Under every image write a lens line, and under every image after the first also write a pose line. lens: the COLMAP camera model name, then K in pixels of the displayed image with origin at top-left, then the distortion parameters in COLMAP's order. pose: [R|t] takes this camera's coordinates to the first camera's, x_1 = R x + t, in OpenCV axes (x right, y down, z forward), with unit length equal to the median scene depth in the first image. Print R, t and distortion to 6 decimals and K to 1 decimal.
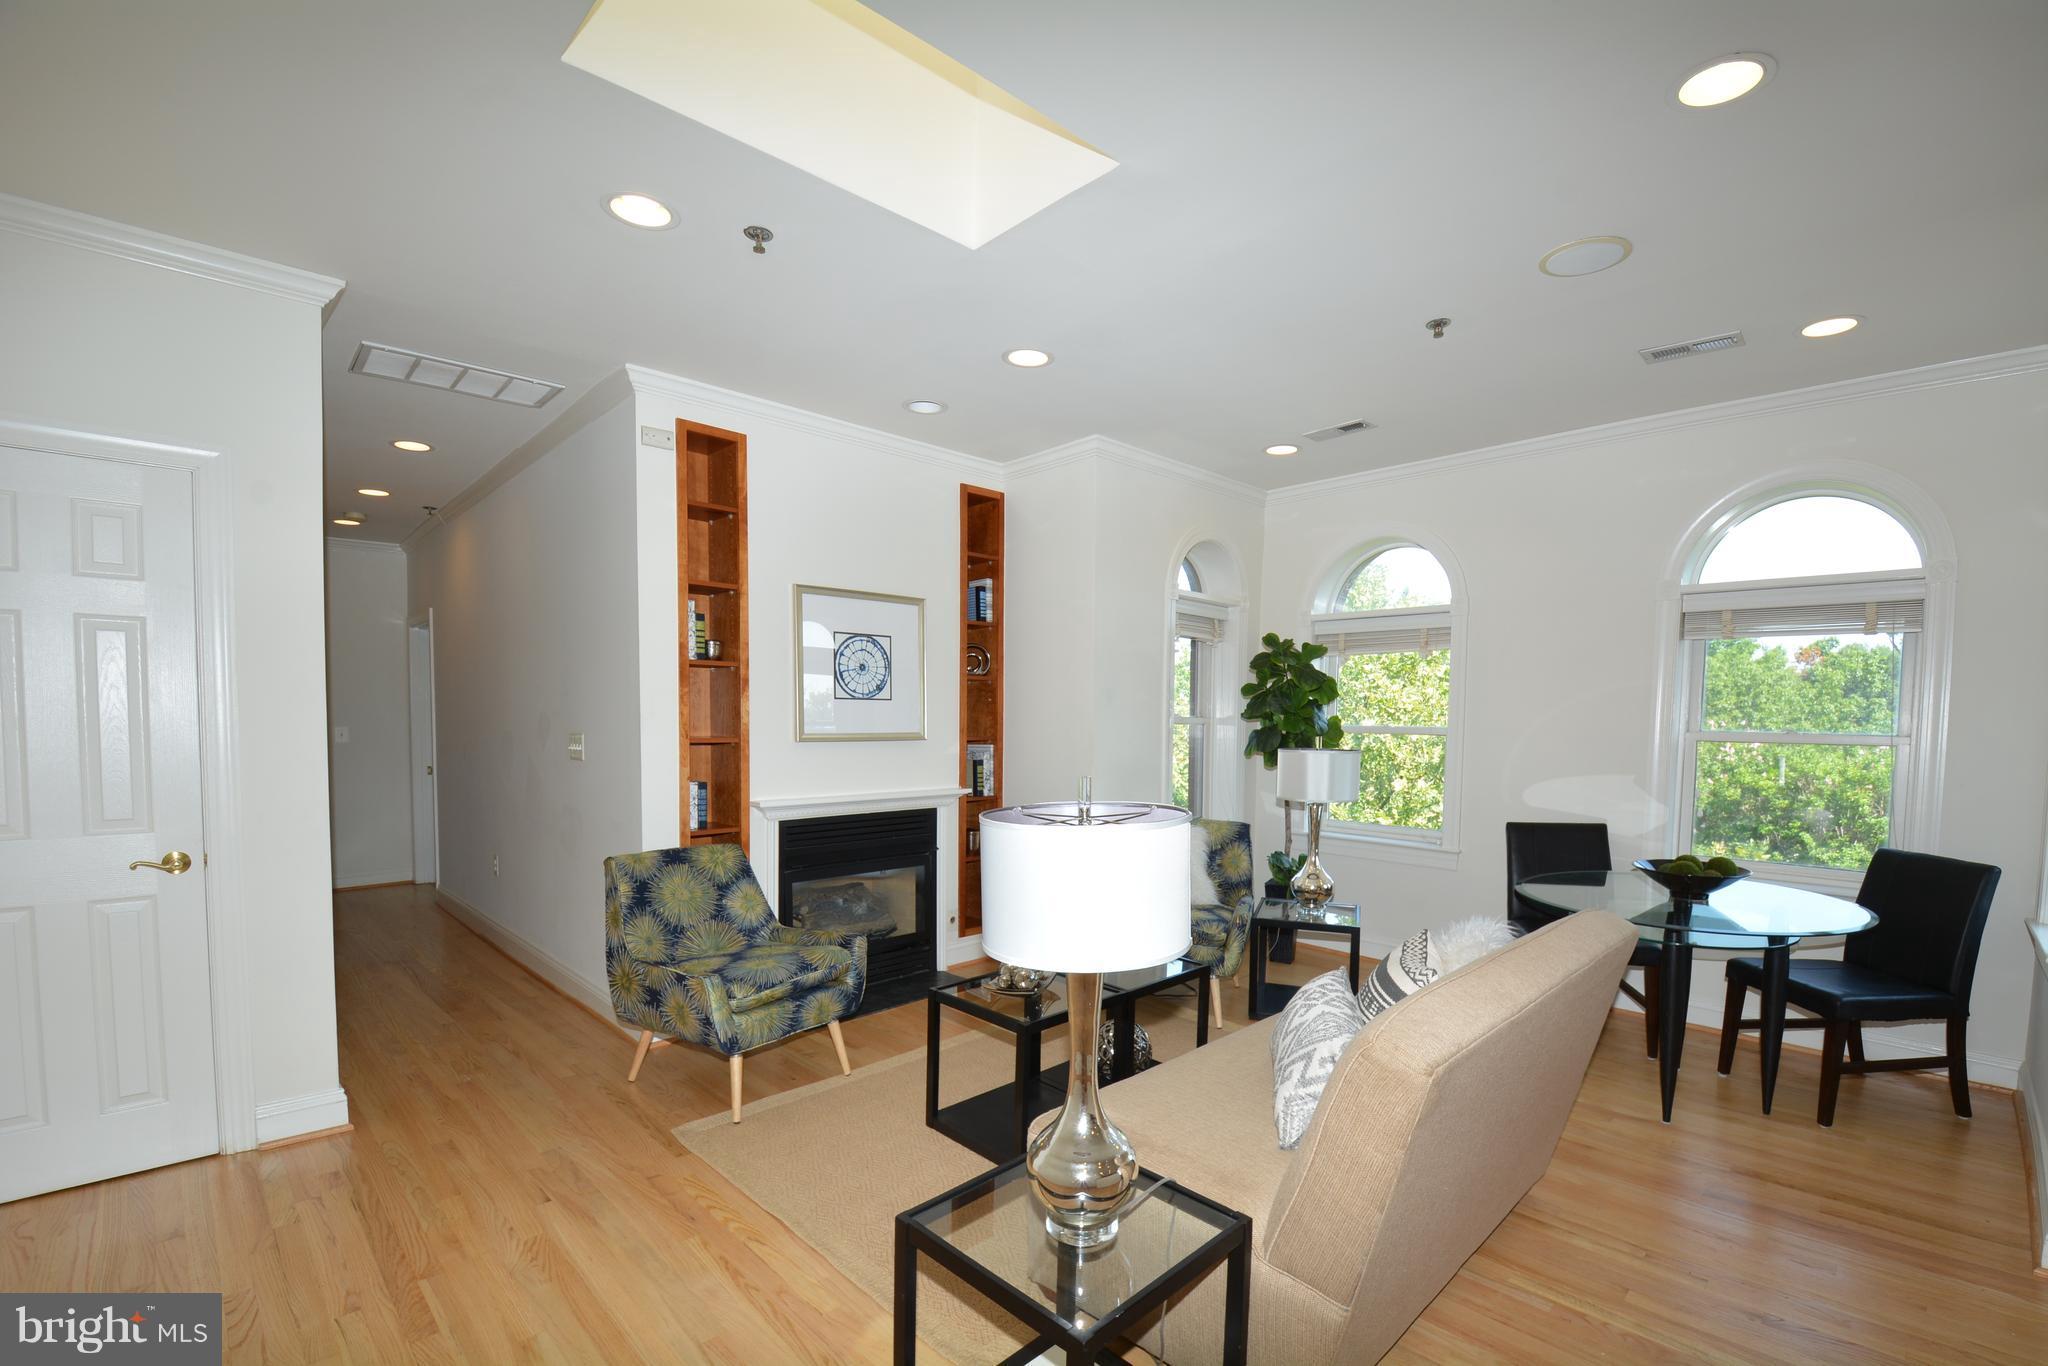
lens RADIAL K [[897.2, 0, 1052.2], [0, 897.2, 769.8], [0, 0, 1]] dist [0.017851, -0.024306]
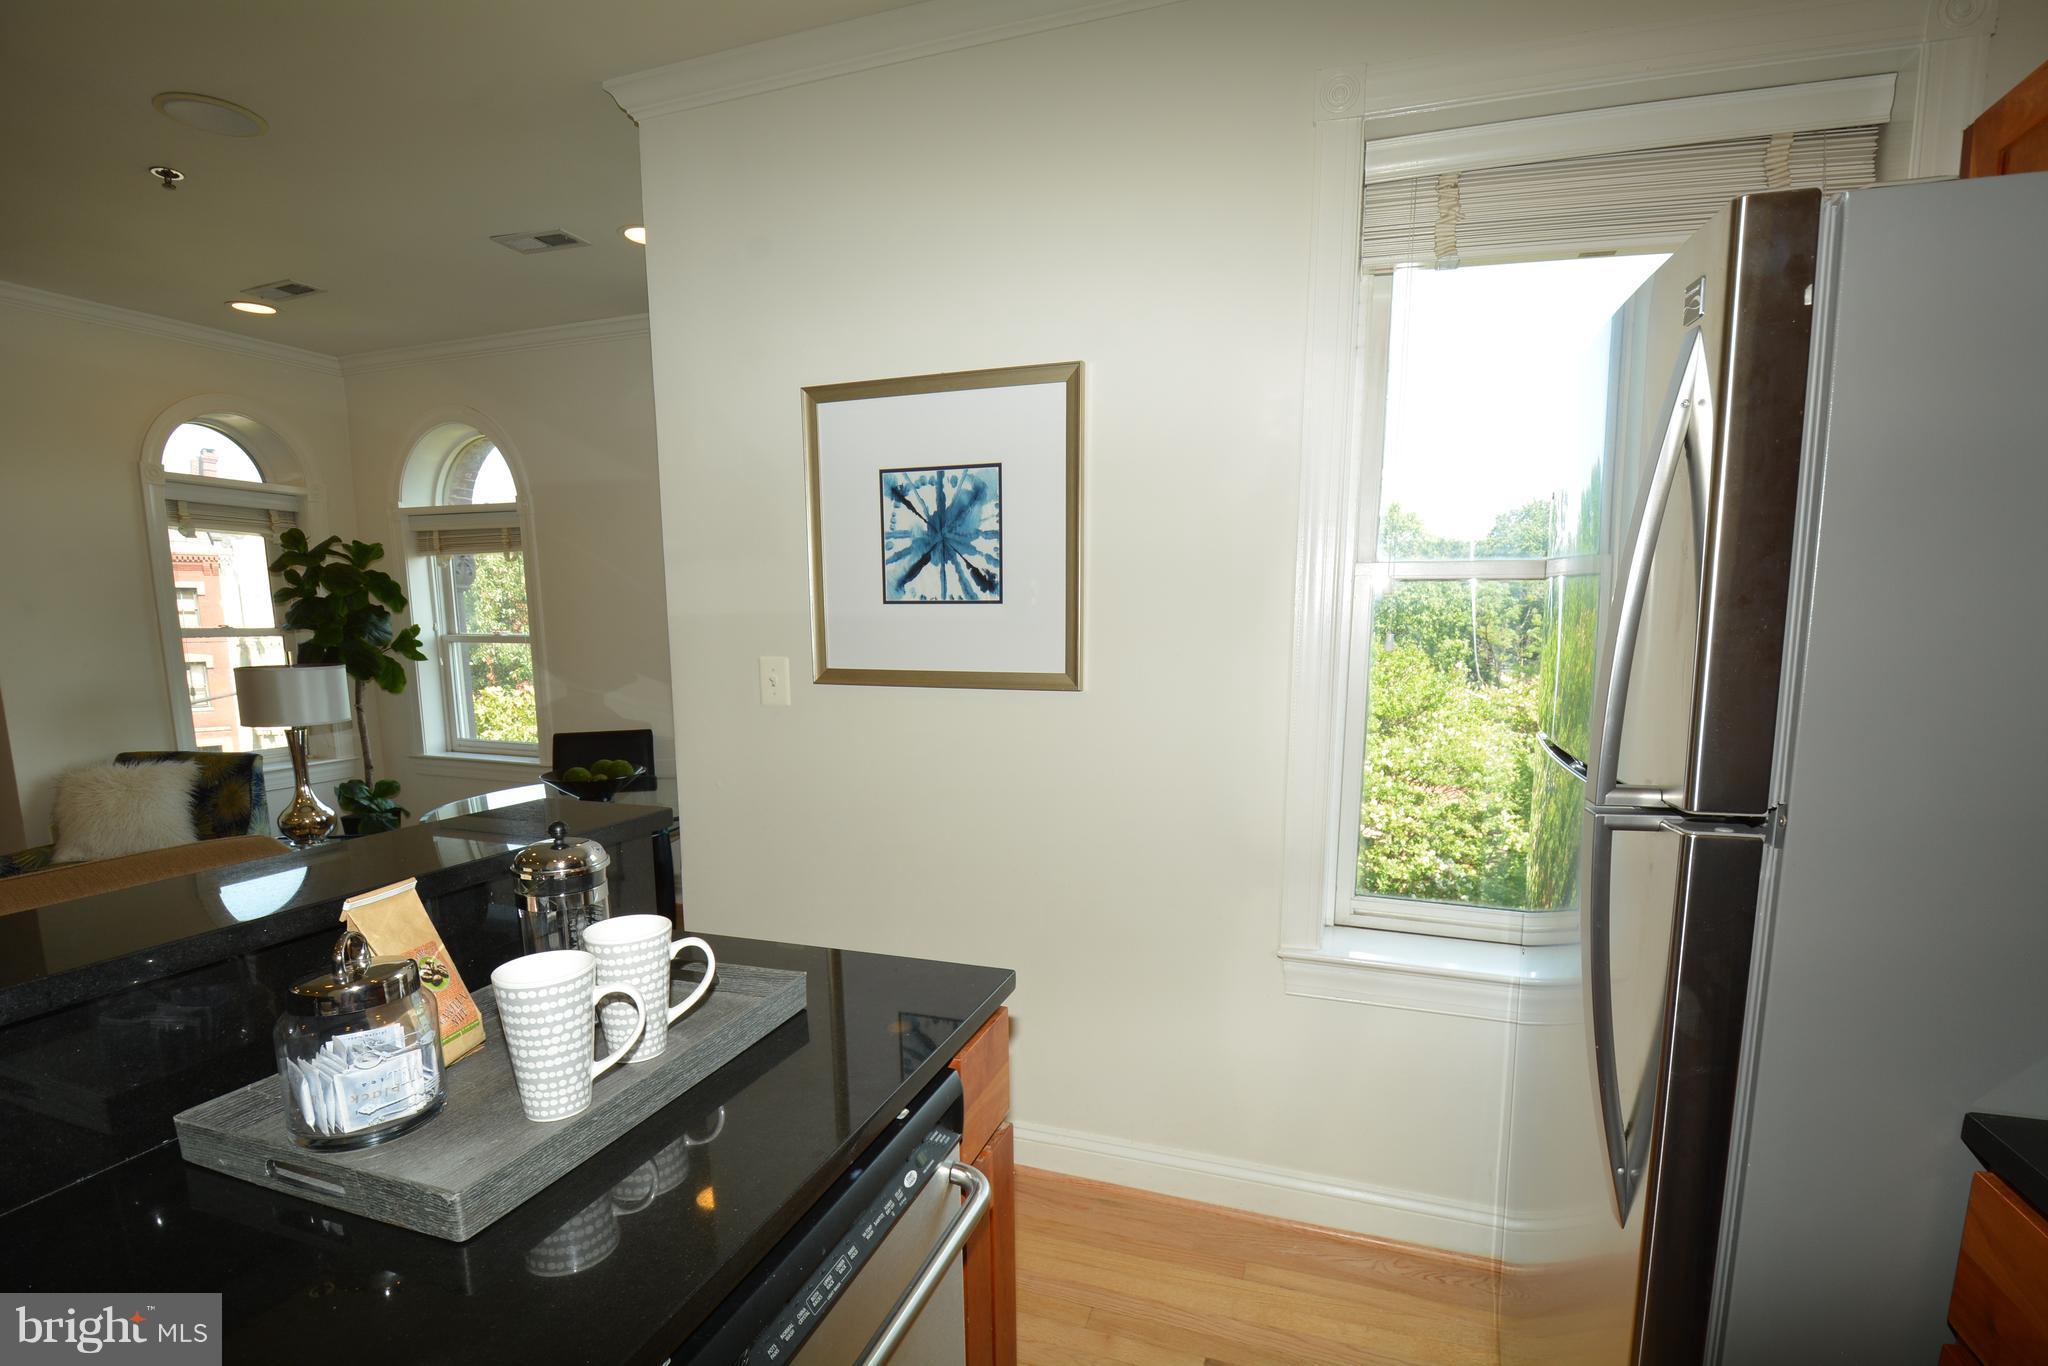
lens RADIAL K [[897.2, 0, 1052.2], [0, 897.2, 769.8], [0, 0, 1]] dist [0.017851, -0.024306]
pose [[0.886587, -0.082748, 0.455101, 0.518586], [0.034993, 0.993048, 0.112389, 0.006524], [-0.461237, -0.083717, 0.883319, -0.118557]]
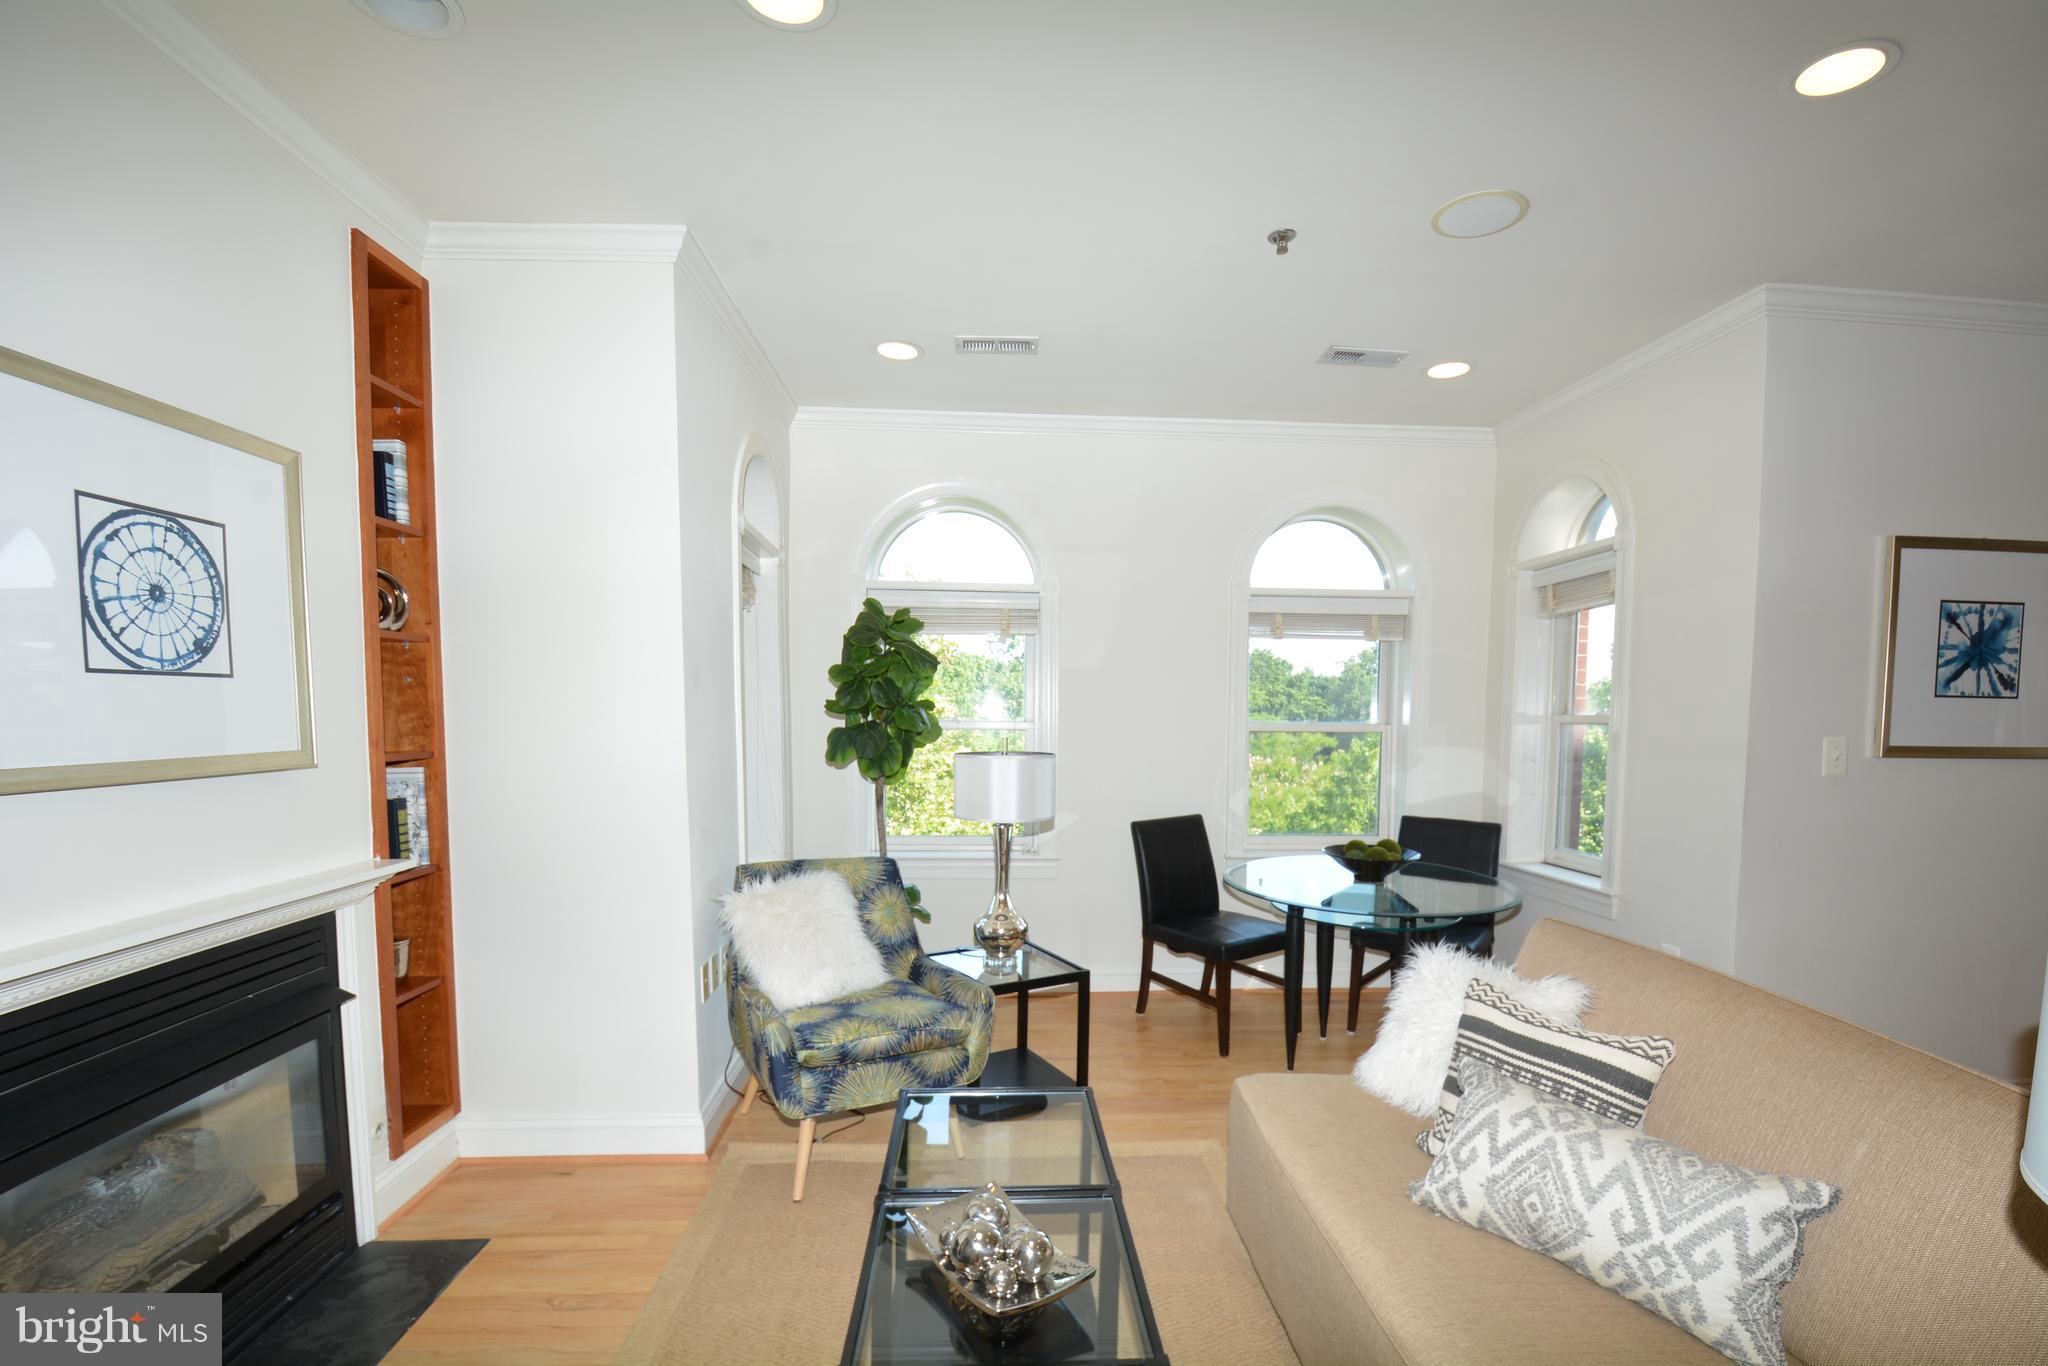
lens RADIAL K [[897.2, 0, 1052.2], [0, 897.2, 769.8], [0, 0, 1]] dist [0.017851, -0.024306]
pose [[0.648176, -0.056556, 0.759388, -0.253551], [0.045840, 0.998328, 0.035224, -0.031686], [-0.760110, 0.011979, 0.649684, 0.439315]]
